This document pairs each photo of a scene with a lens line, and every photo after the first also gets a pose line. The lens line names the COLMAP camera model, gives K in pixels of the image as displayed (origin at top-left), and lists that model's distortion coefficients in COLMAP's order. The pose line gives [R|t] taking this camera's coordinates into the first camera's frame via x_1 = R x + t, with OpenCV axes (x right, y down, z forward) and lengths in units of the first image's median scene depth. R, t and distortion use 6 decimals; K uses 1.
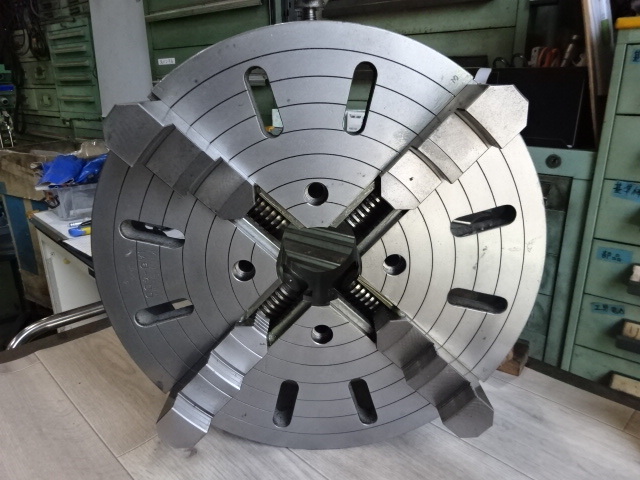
lens RADIAL K [[471.7, 0, 319.5], [0, 471.7, 240.7], [0, 0, 1]] dist [0.003970, -0.019437]
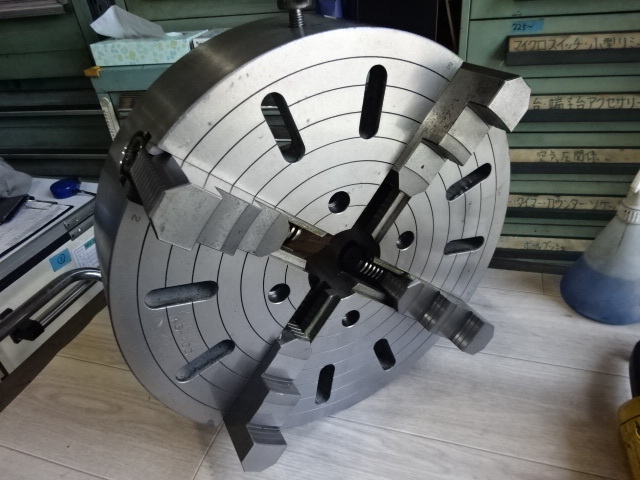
lens RADIAL K [[471.7, 0, 321.2], [0, 471.7, 240.8], [0, 0, 1]] dist [0.003970, -0.019437]
pose [[0.885398, -0.310252, 0.346141, -0.281459], [0.218469, 0.935032, 0.279261, -0.212454], [-0.410295, -0.171636, 0.895656, 0.076312]]
